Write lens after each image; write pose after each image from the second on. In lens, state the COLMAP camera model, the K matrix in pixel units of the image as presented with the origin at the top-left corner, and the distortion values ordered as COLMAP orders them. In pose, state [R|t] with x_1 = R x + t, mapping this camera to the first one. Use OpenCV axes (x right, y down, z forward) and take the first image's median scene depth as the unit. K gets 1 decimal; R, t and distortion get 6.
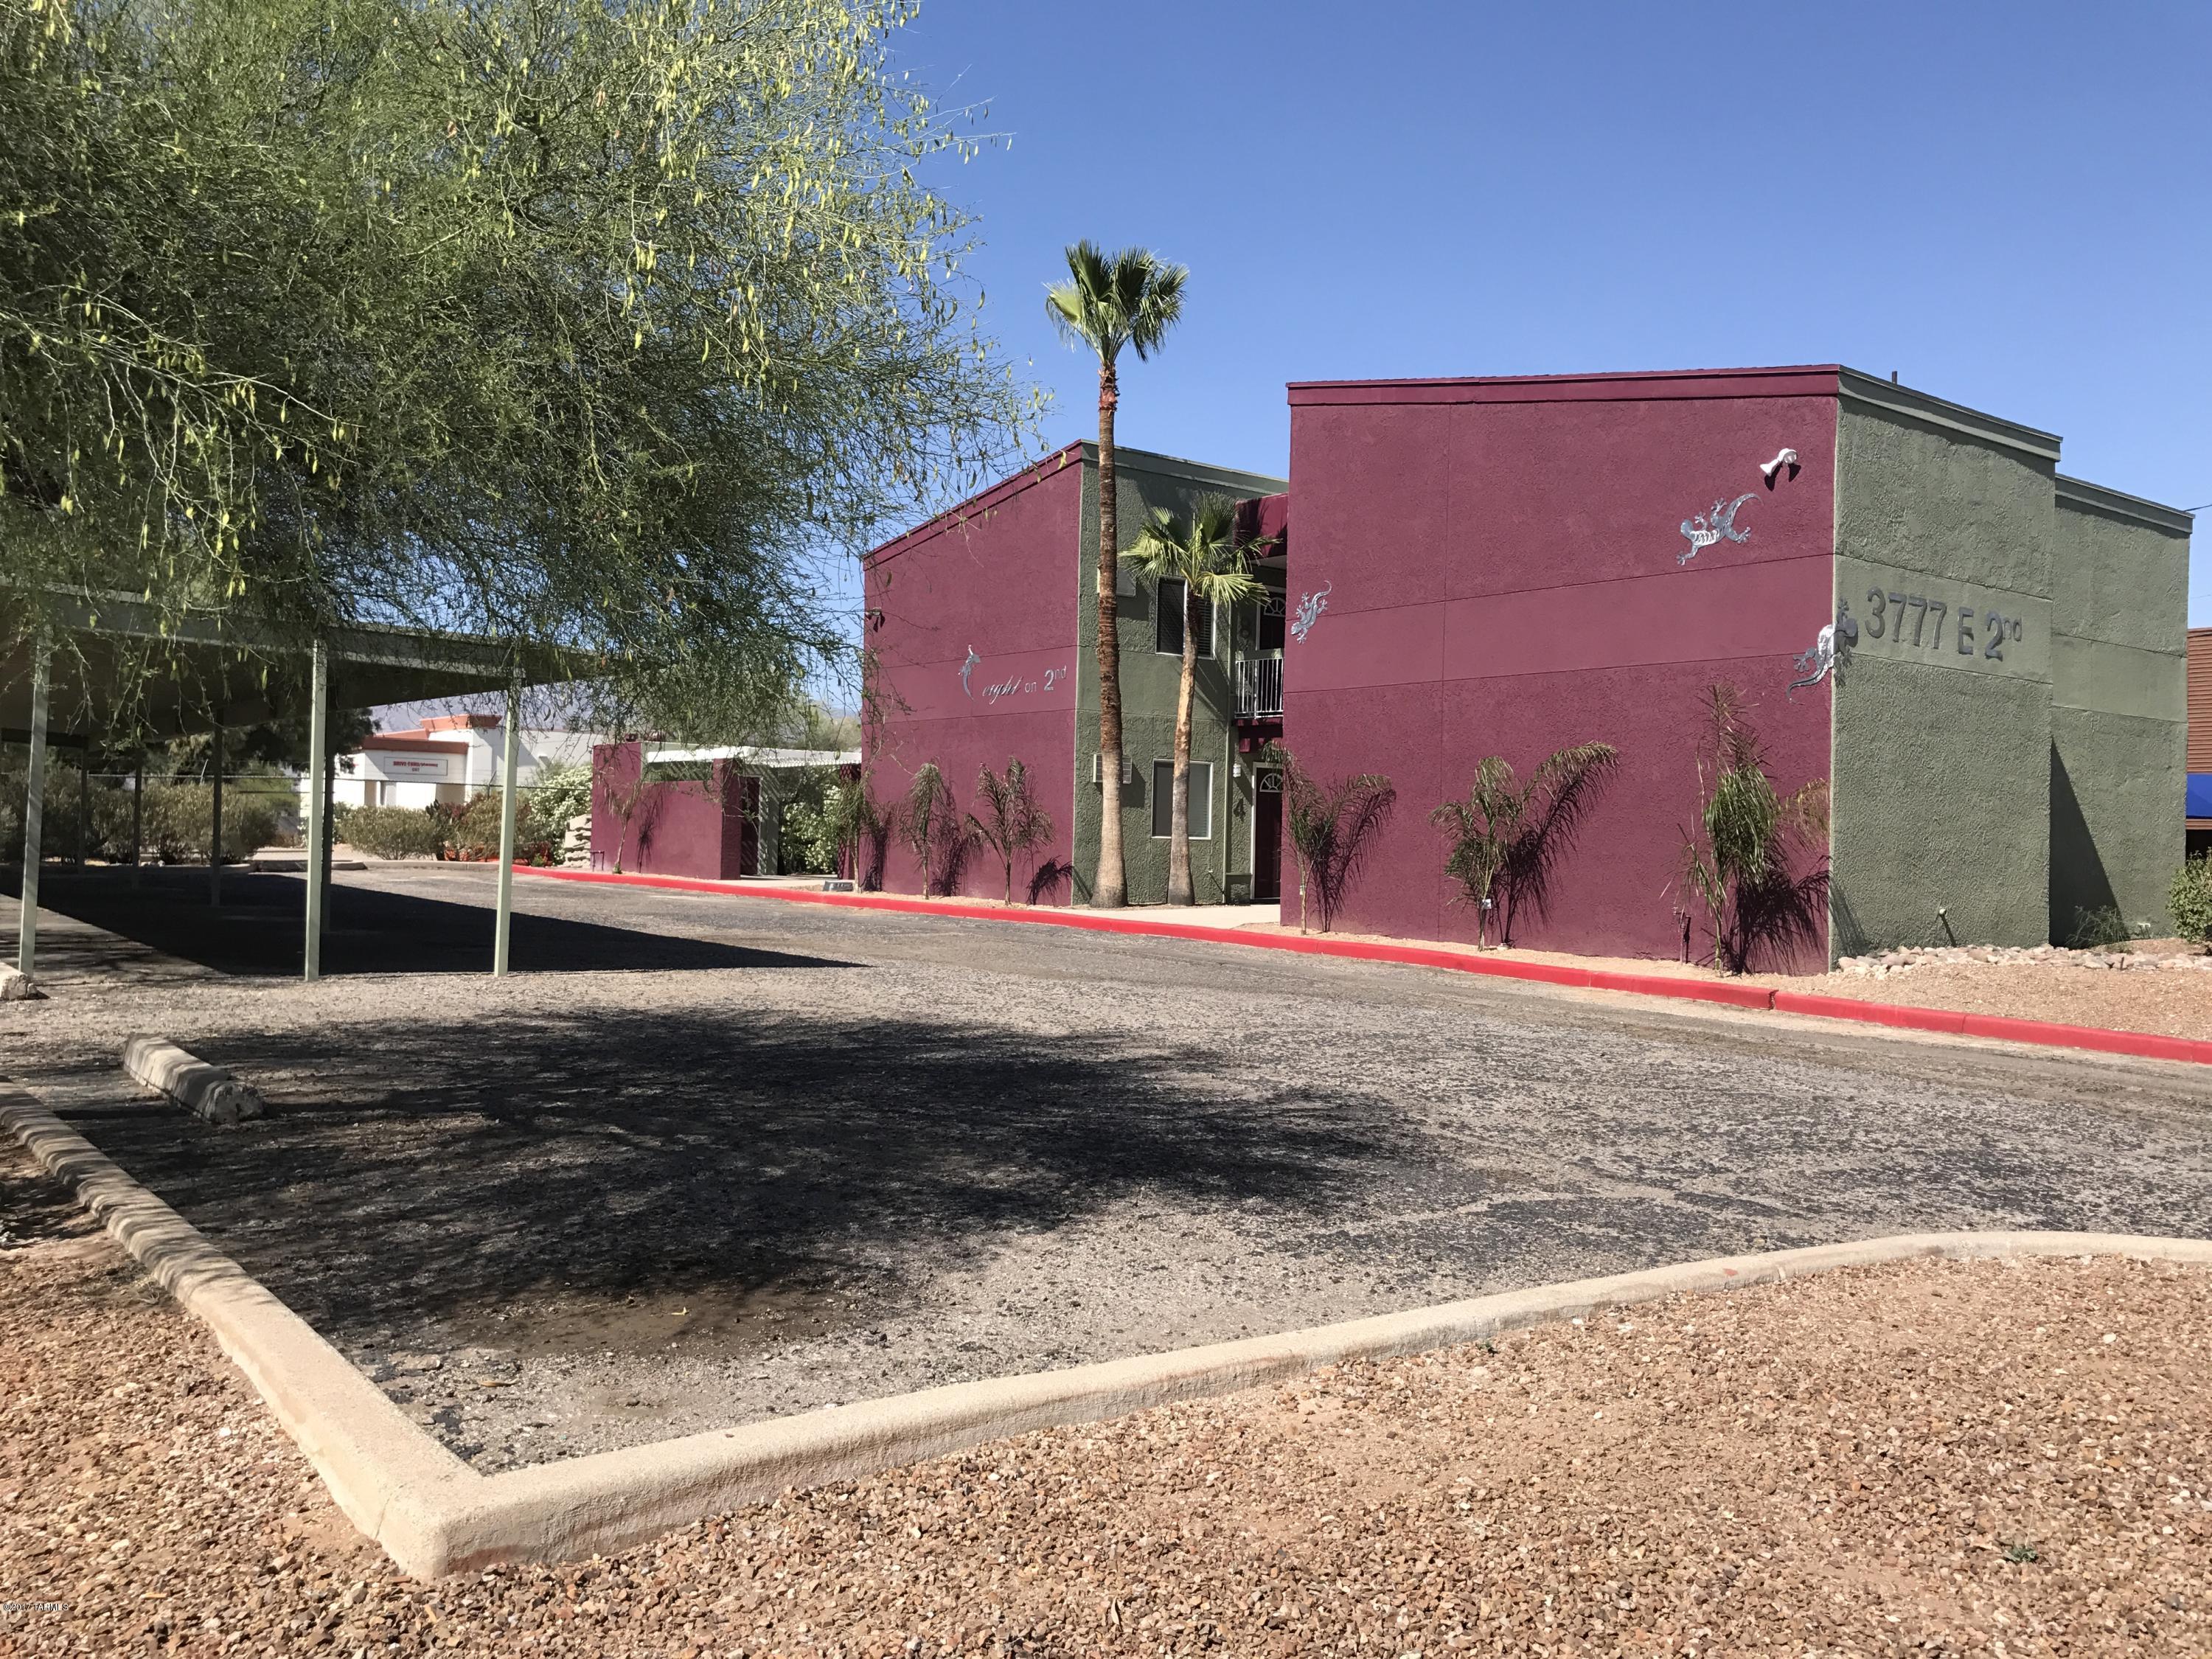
lens RADIAL K [[1801.4, 0, 1106.0], [0, 1801.4, 829.5], [0, 0, 1]] dist [0.006930, -0.002149]
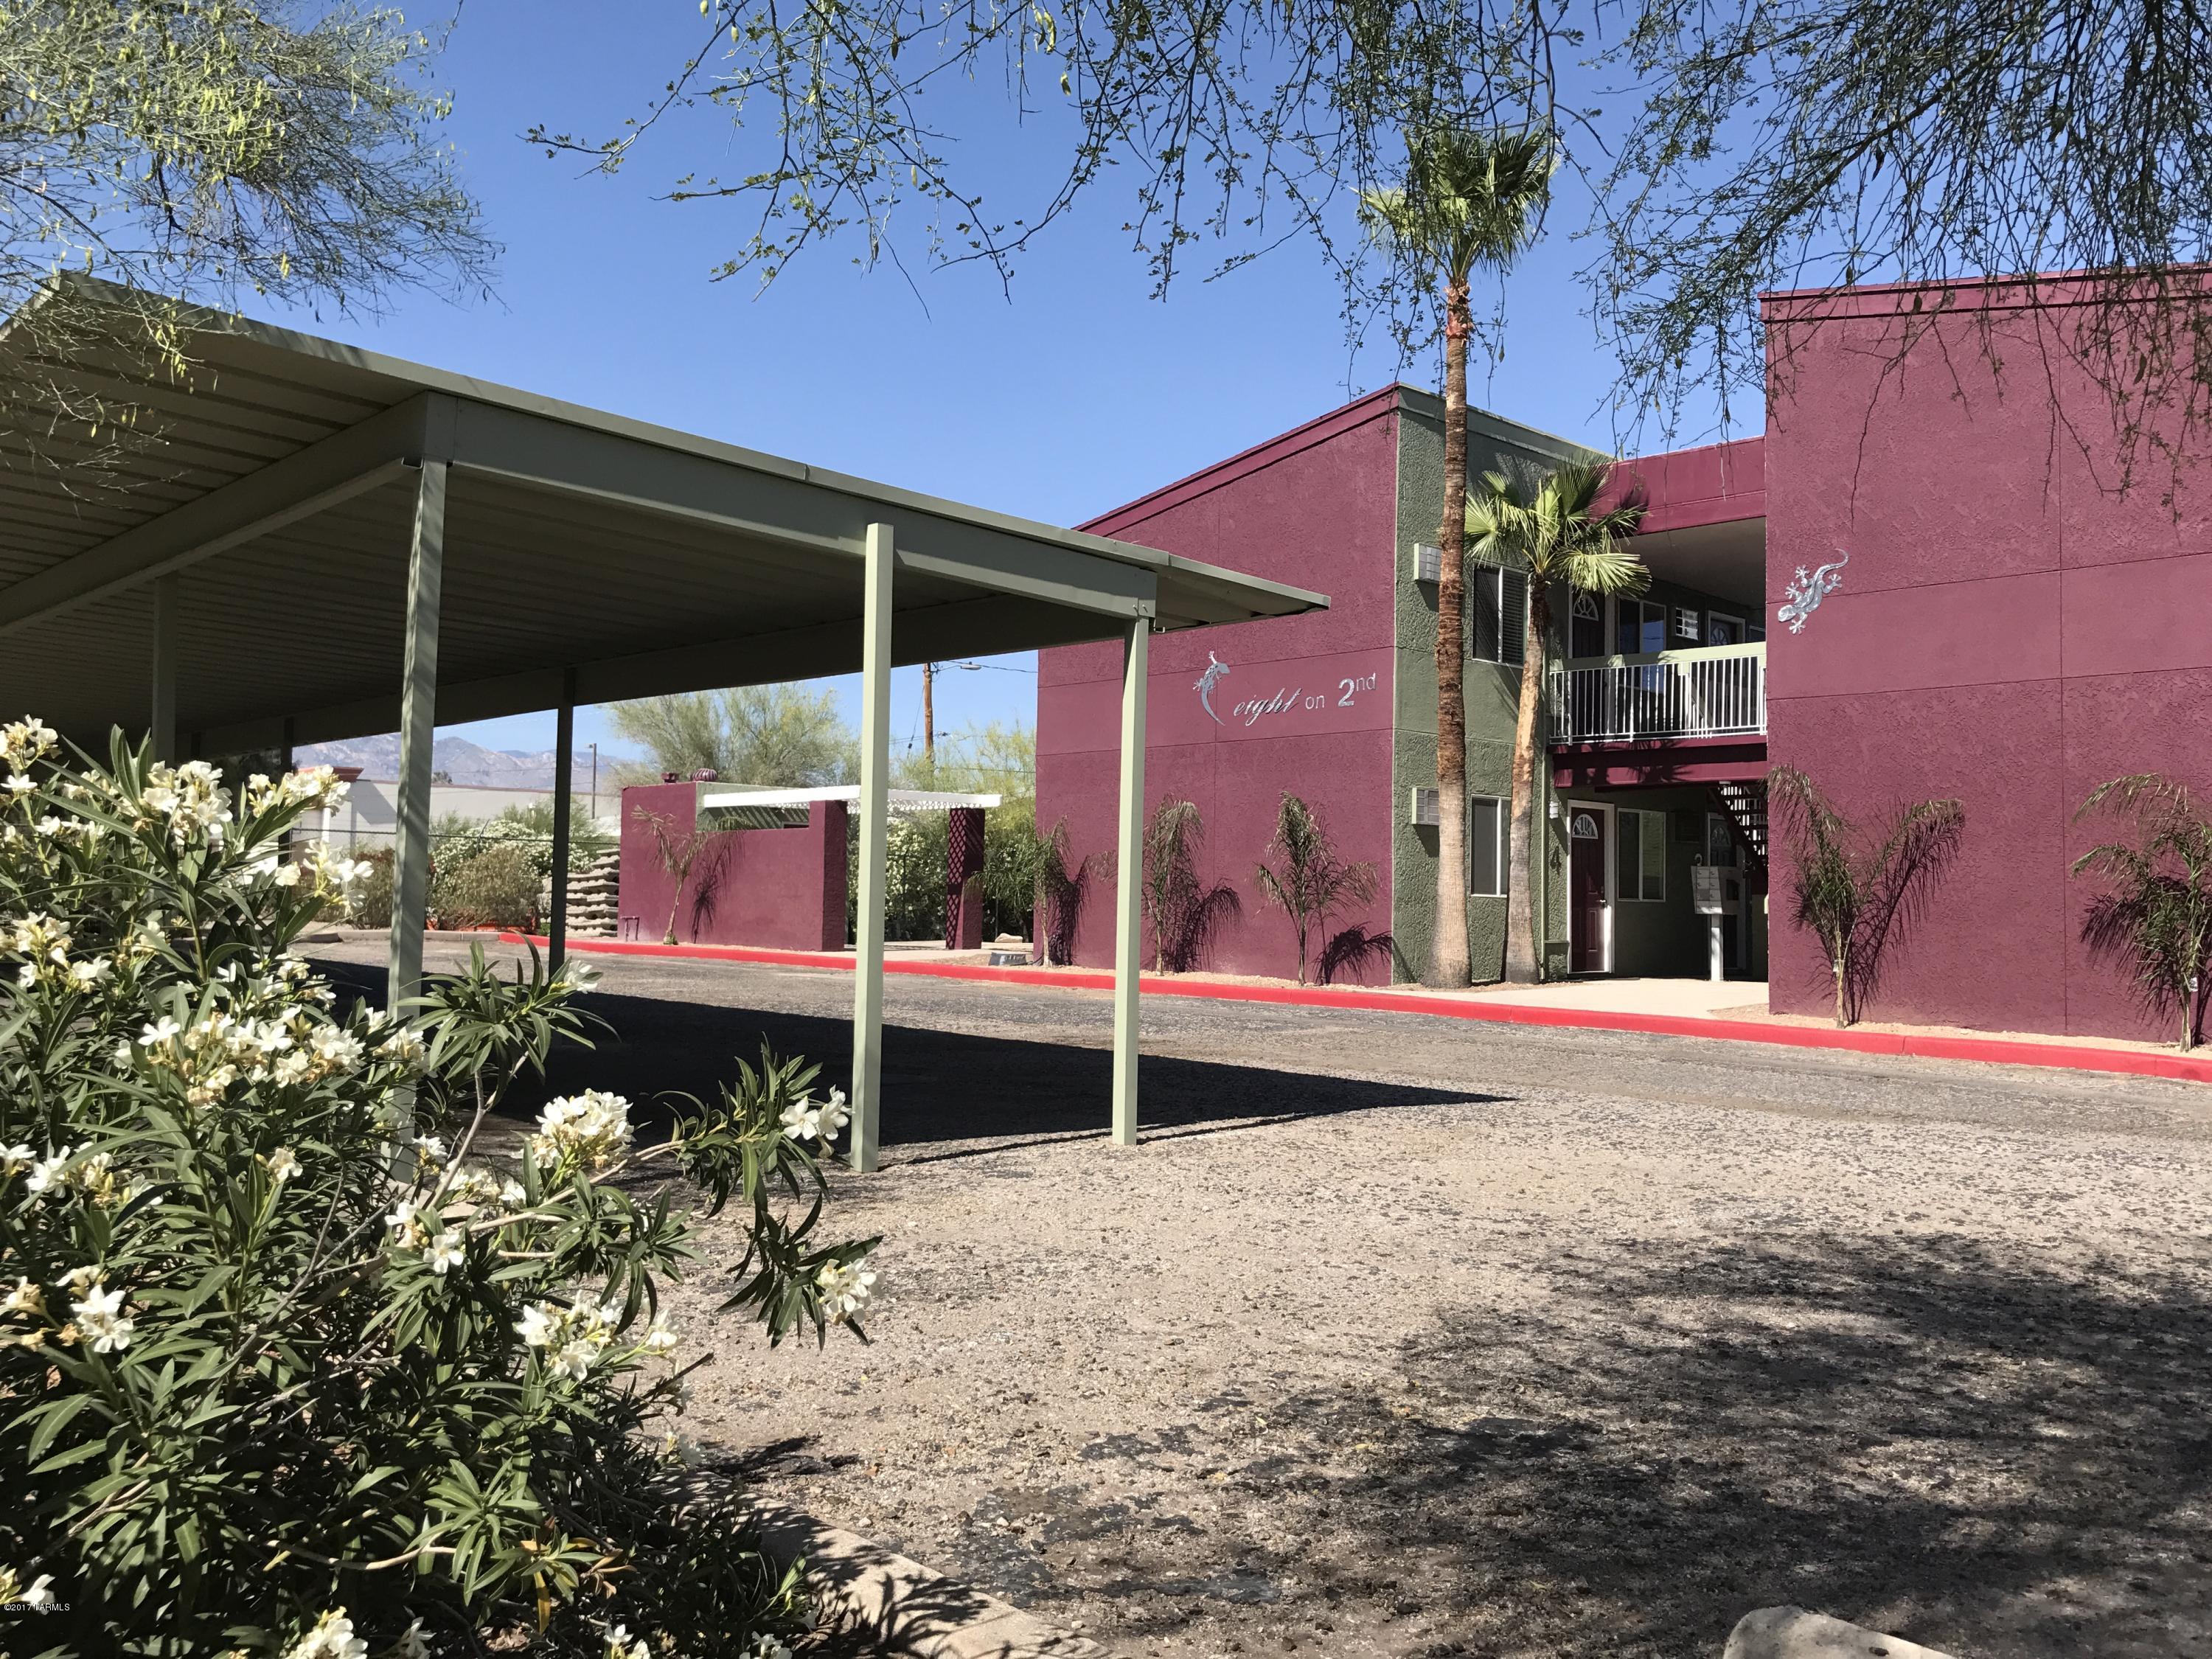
lens RADIAL K [[1801.4, 0, 1106.0], [0, 1801.4, 829.5], [0, 0, 1]] dist [0.006930, -0.002149]
pose [[0.996314, -0.003843, 0.085696, -0.203245], [0.006506, 0.999504, -0.030816, -0.001245], [-0.085535, 0.031260, 0.995845, 0.243498]]
